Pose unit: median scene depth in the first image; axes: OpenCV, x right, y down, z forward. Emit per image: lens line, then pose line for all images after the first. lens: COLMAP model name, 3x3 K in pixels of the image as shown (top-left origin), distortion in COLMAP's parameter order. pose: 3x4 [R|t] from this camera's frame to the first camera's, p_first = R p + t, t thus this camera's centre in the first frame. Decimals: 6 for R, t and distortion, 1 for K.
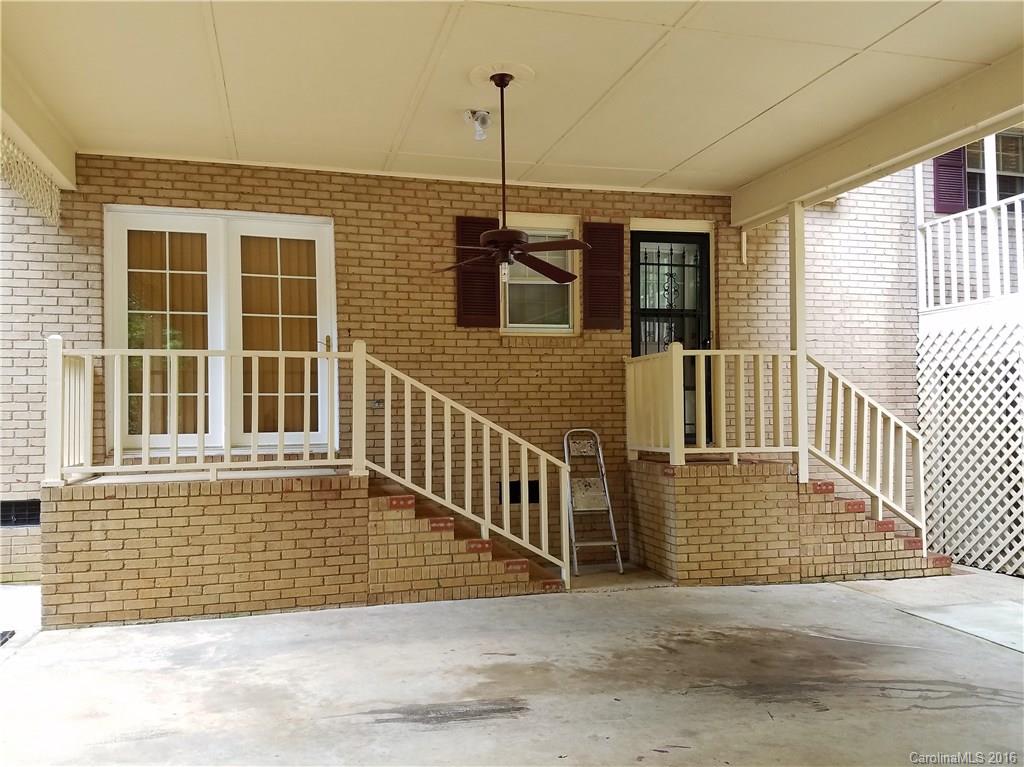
lens RADIAL K [[784.7, 0, 512.7], [0, 784.7, 391.9], [0, 0, 1]] dist [0.028627, -0.010253]
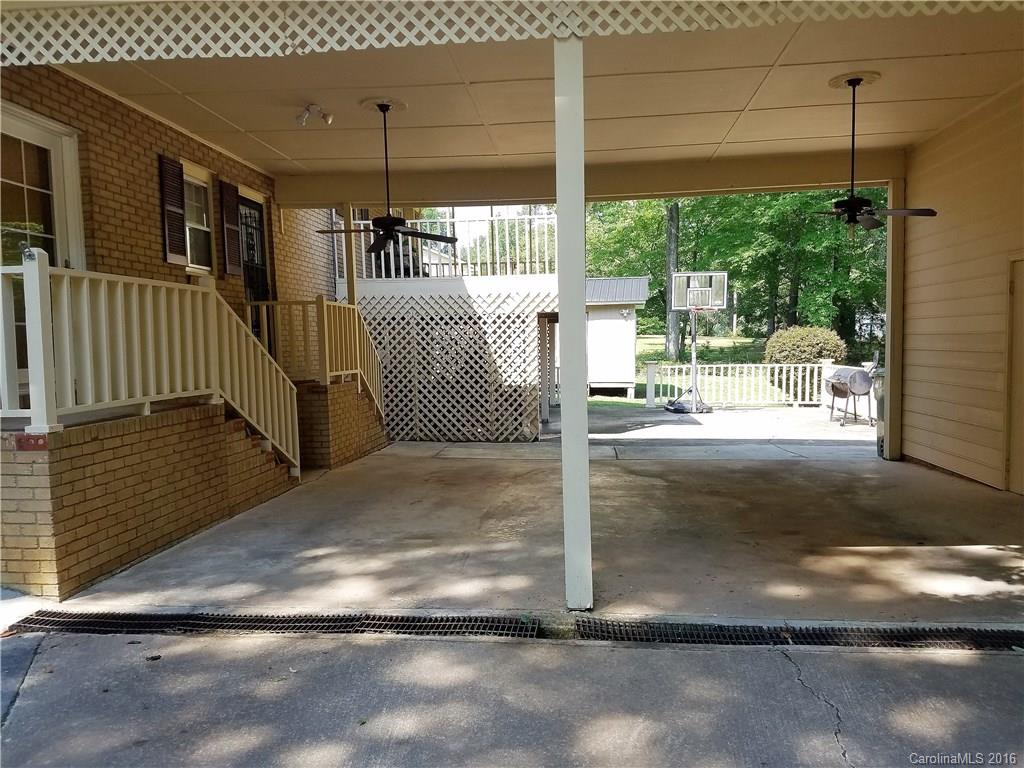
lens RADIAL K [[784.7, 0, 511.4], [0, 784.7, 386.2], [0, 0, 1]] dist [0.028627, -0.010253]
pose [[0.344730, -0.044960, 0.937625, -1.021168], [-0.018049, 0.998350, 0.054508, 0.014633], [-0.938528, -0.035714, 0.343350, 0.225302]]
